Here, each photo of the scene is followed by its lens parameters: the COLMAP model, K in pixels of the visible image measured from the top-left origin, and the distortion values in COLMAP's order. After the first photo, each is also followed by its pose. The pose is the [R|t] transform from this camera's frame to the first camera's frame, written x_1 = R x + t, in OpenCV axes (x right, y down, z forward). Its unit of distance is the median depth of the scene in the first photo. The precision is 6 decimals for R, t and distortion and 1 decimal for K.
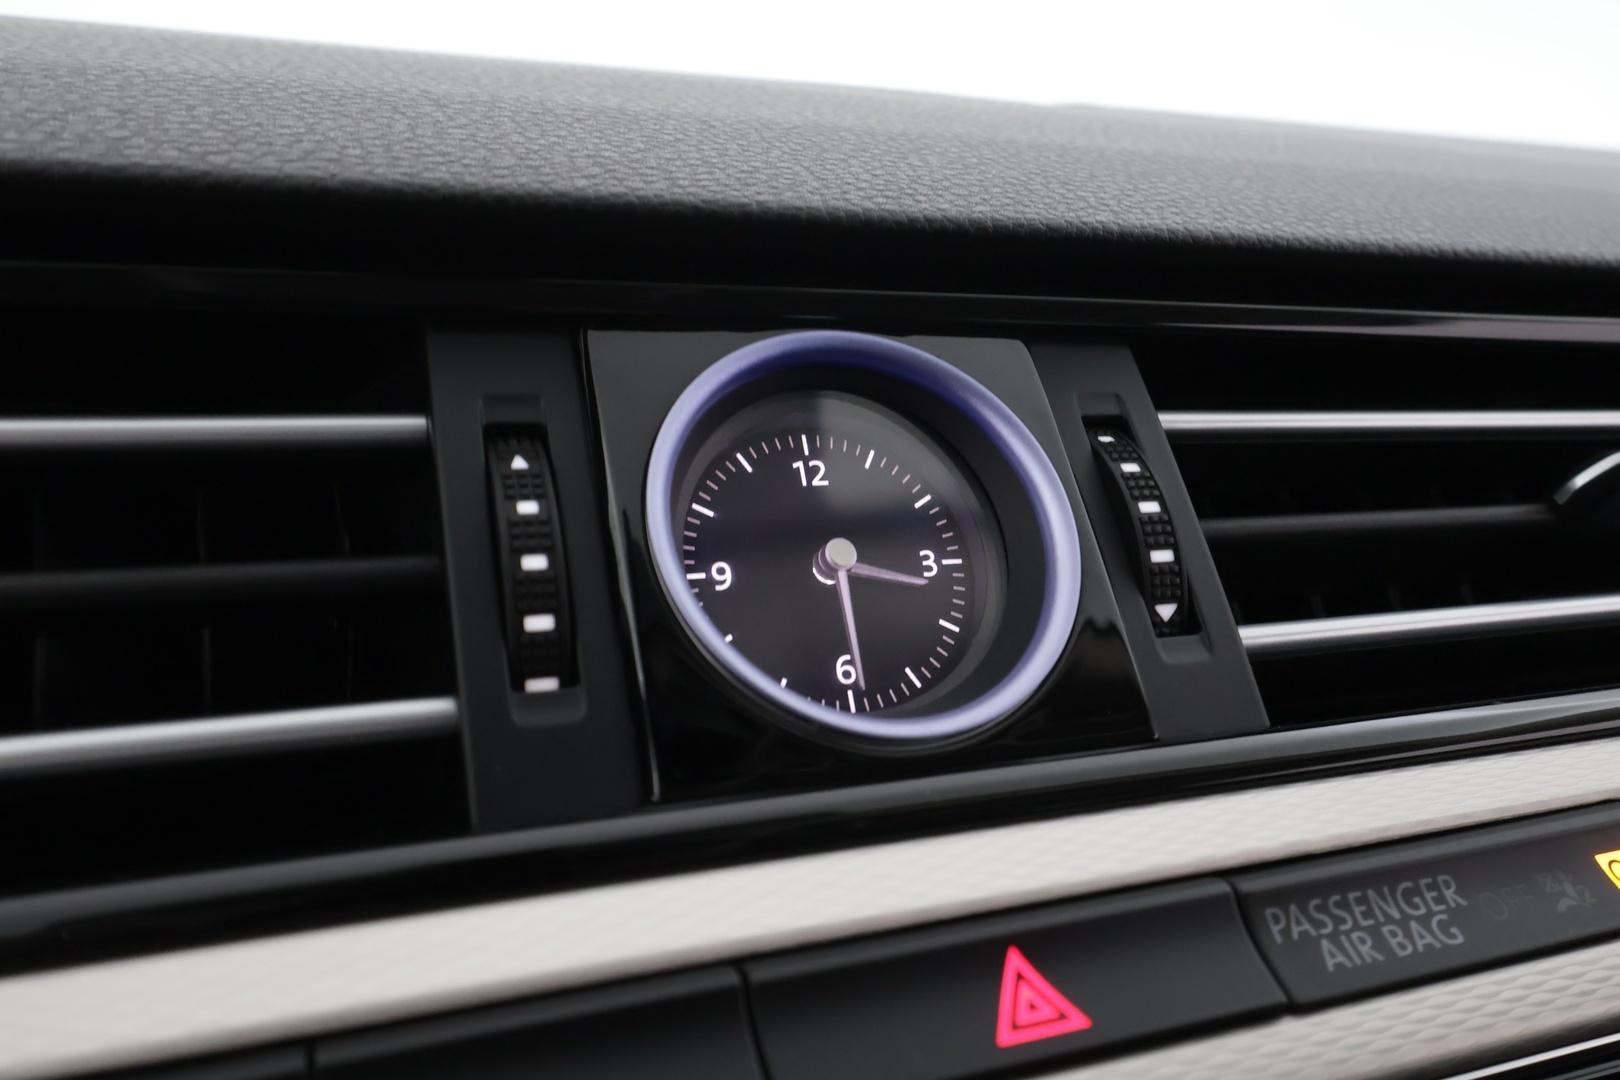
lens RADIAL K [[1278.3, 0, 803.4], [0, 1278.3, 546.6], [0, 0, 1]] dist [0.006323, -0.003793]
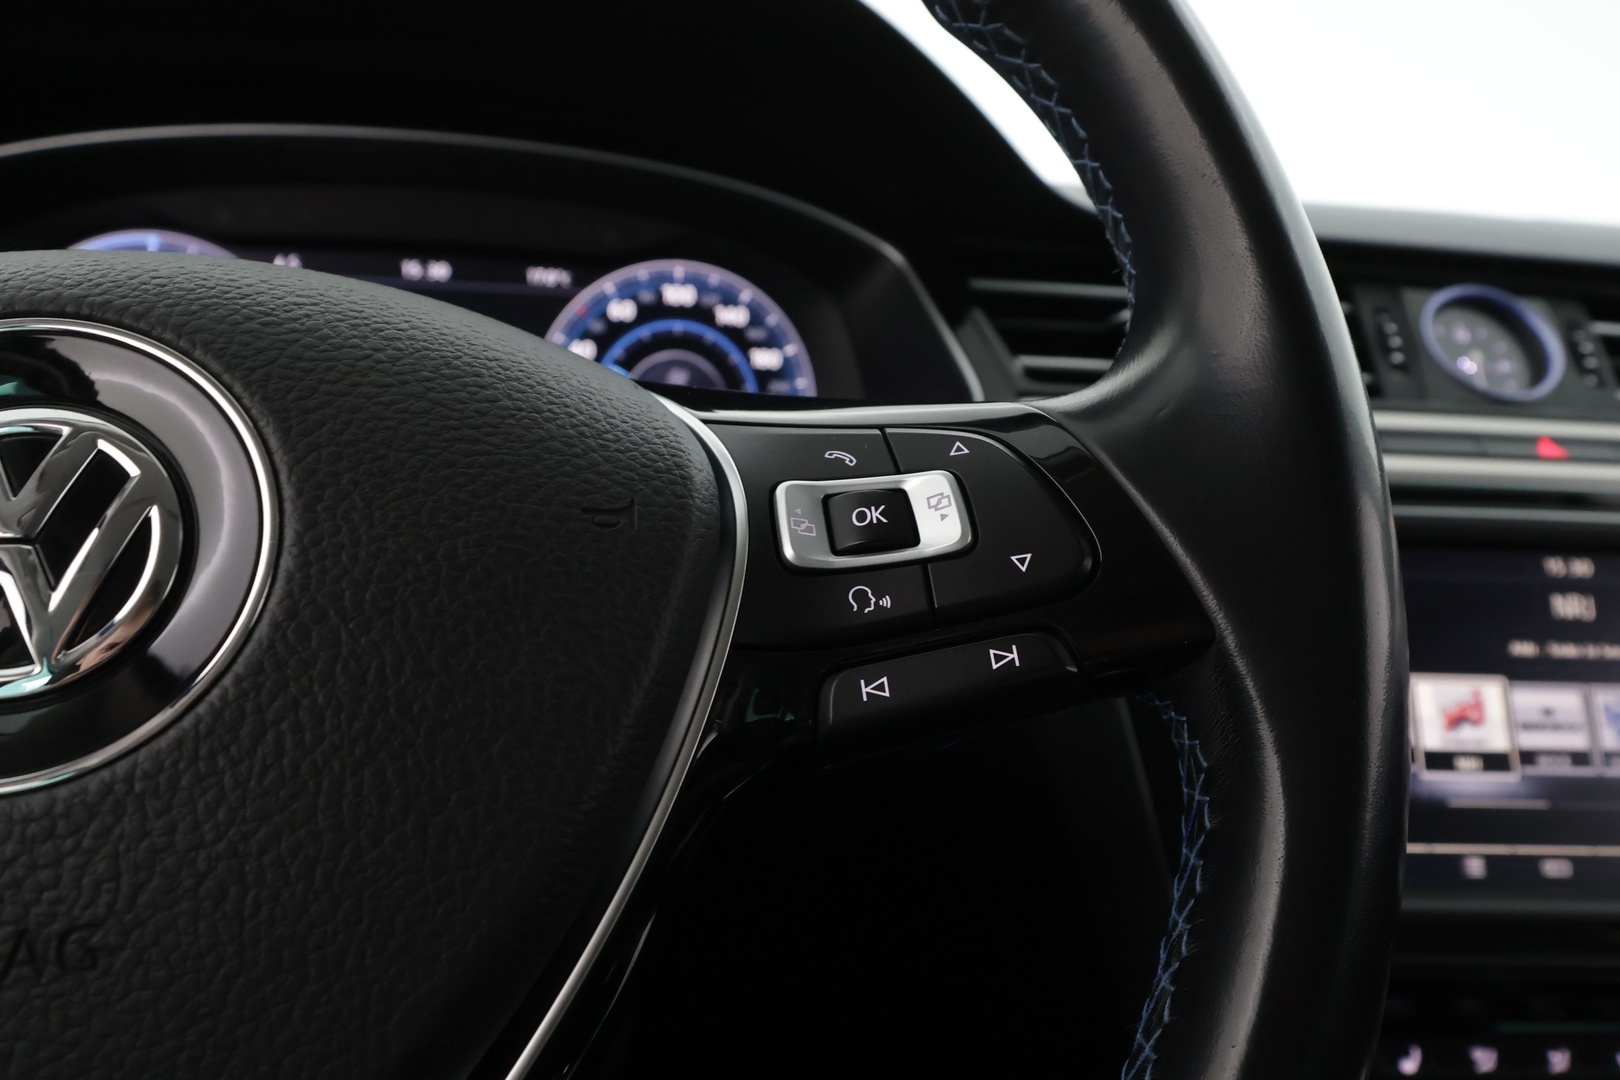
lens RADIAL K [[1278.3, 0, 814.6], [0, 1278.3, 530.4], [0, 0, 1]] dist [0.006323, -0.003793]
pose [[0.964104, 0.066055, -0.257178, -0.692112], [-0.088631, 0.993069, -0.077192, 0.803821], [0.250297, 0.097216, 0.963276, -2.358598]]
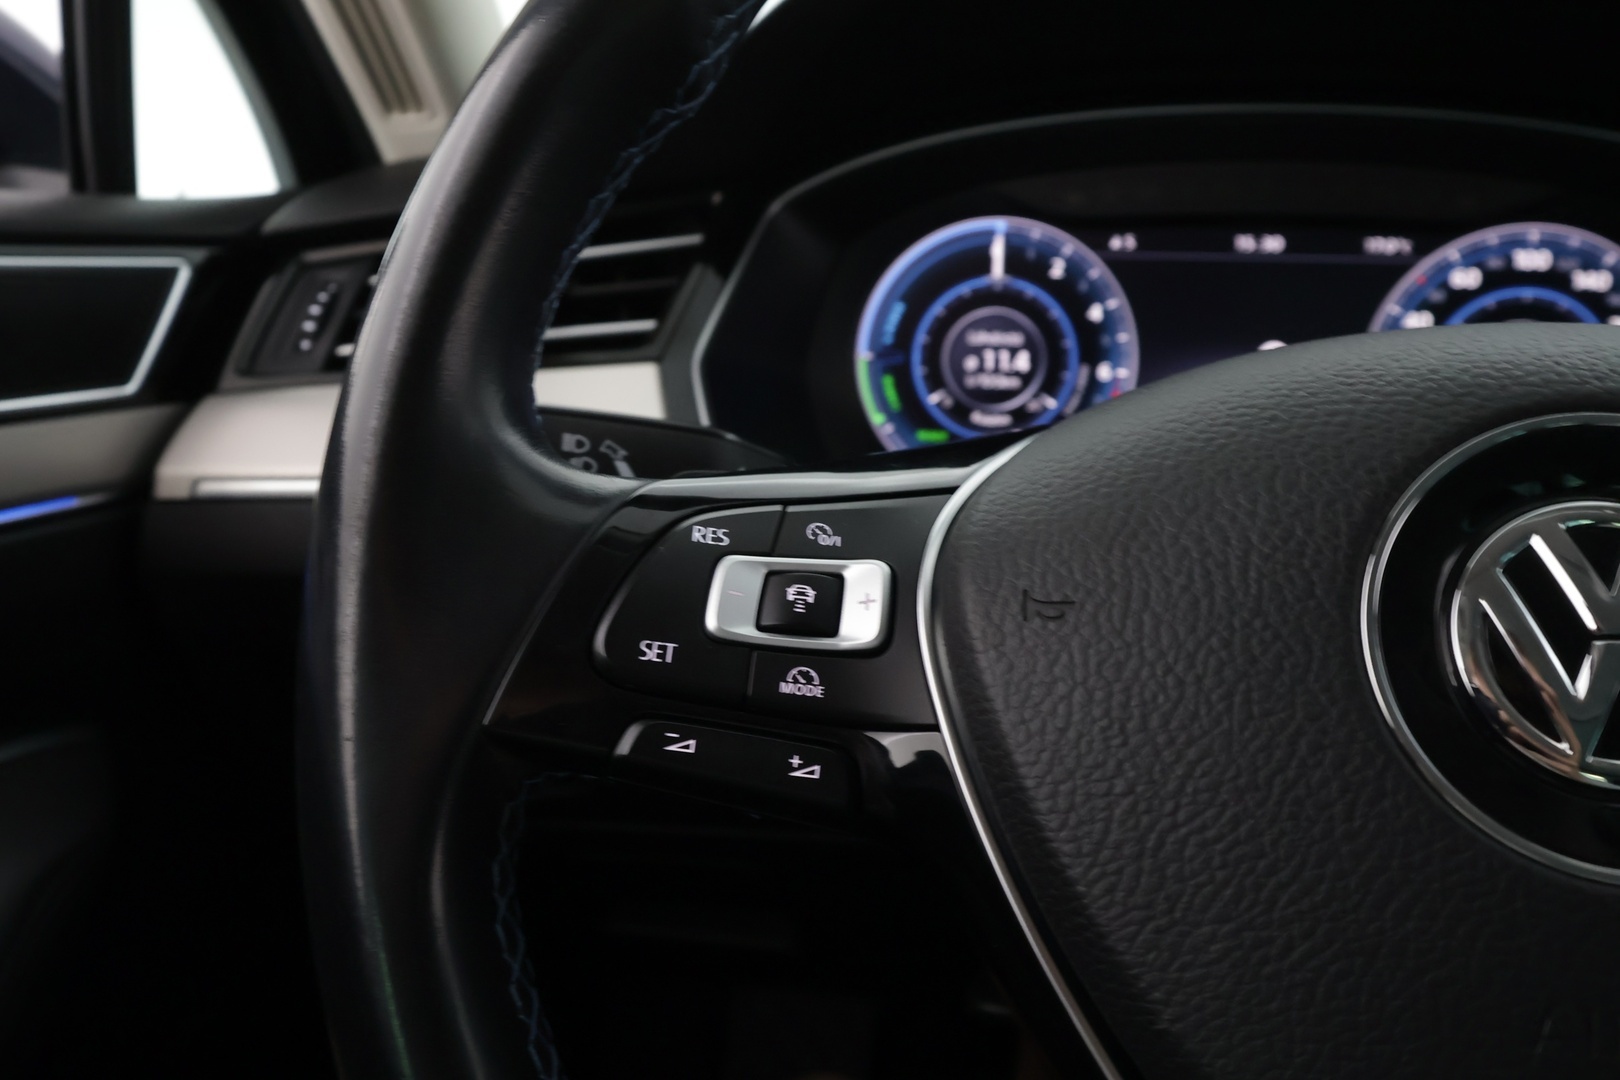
lens RADIAL K [[1278.3, 0, 818.5], [0, 1278.3, 534.0], [0, 0, 1]] dist [0.006323, -0.003793]
pose [[0.831712, 0.120624, -0.541946, -1.544341], [-0.124264, 0.991794, 0.030043, 0.761450], [0.541123, 0.042357, 0.839876, -2.821374]]
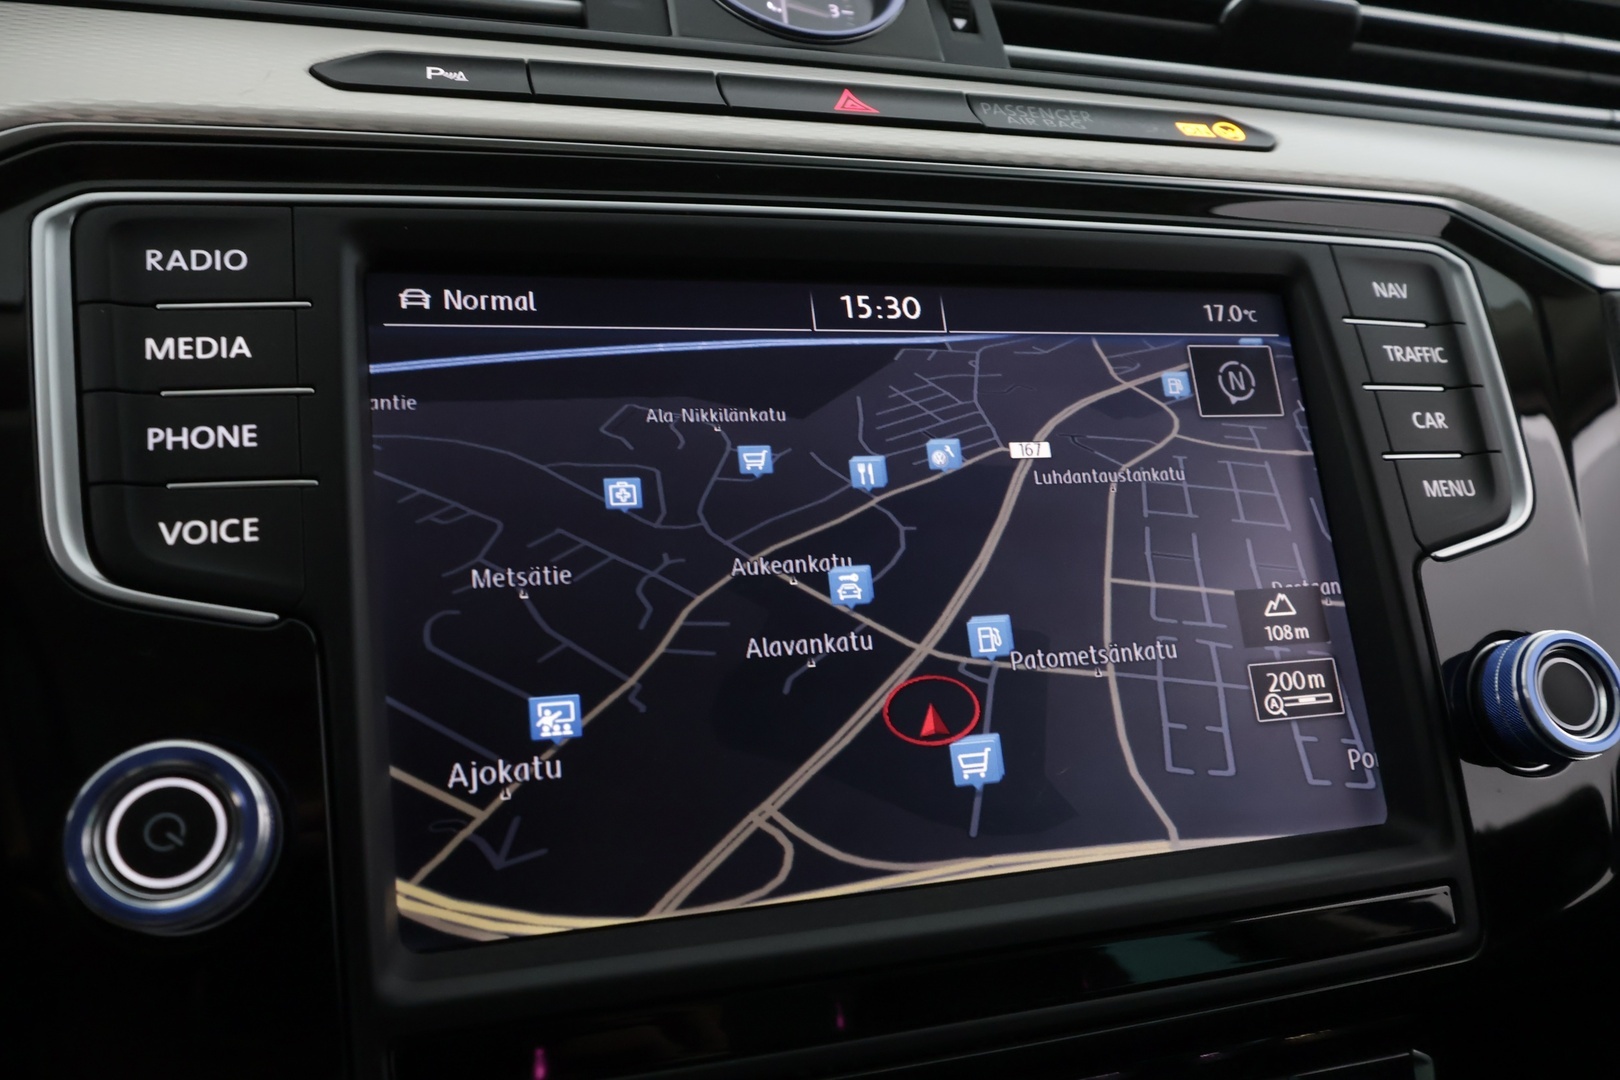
lens RADIAL K [[1278.3, 0, 812.4], [0, 1278.3, 543.9], [0, 0, 1]] dist [0.006323, -0.003793]
pose [[0.999301, 0.008315, -0.036443, 0.145541], [-0.009729, 0.999200, -0.038801, 0.869530], [0.036091, 0.039129, 0.998582, -0.810901]]
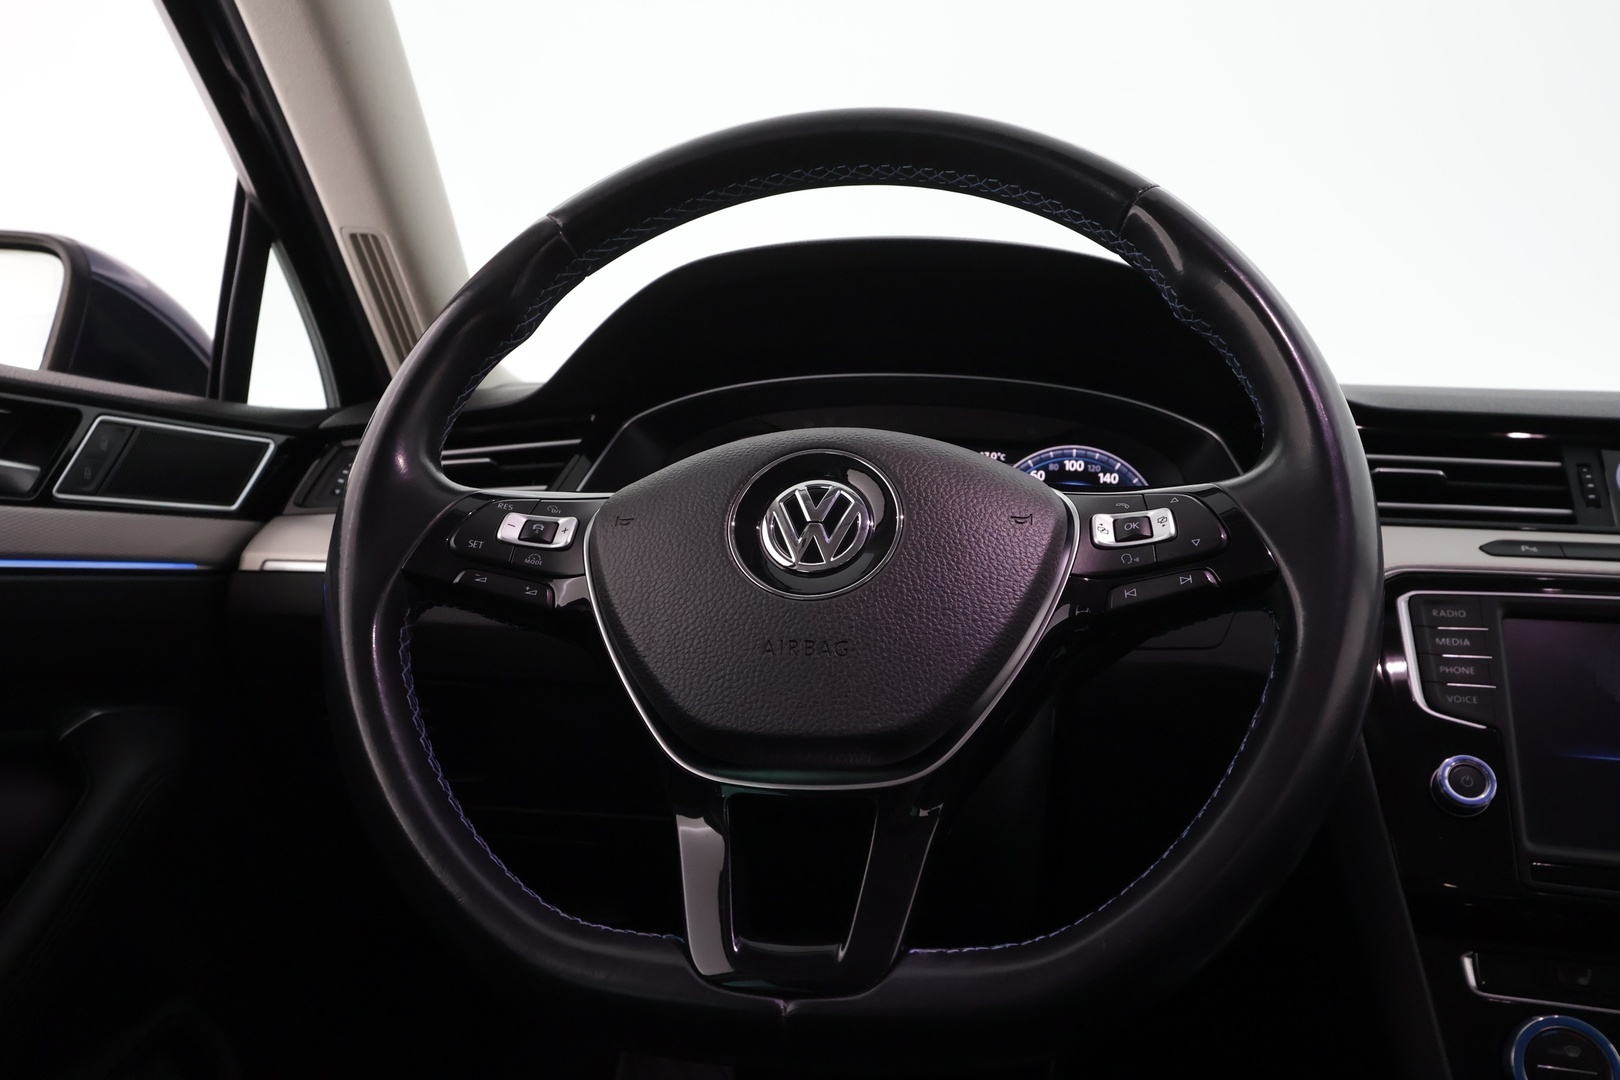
lens RADIAL K [[1278.3, 0, 811.5], [0, 1278.3, 537.4], [0, 0, 1]] dist [0.006323, -0.003793]
pose [[0.824948, 0.019300, -0.564879, 0.092222], [-0.156715, 0.968043, -0.195791, 1.405081], [0.543048, 0.250042, 0.801609, -3.900593]]
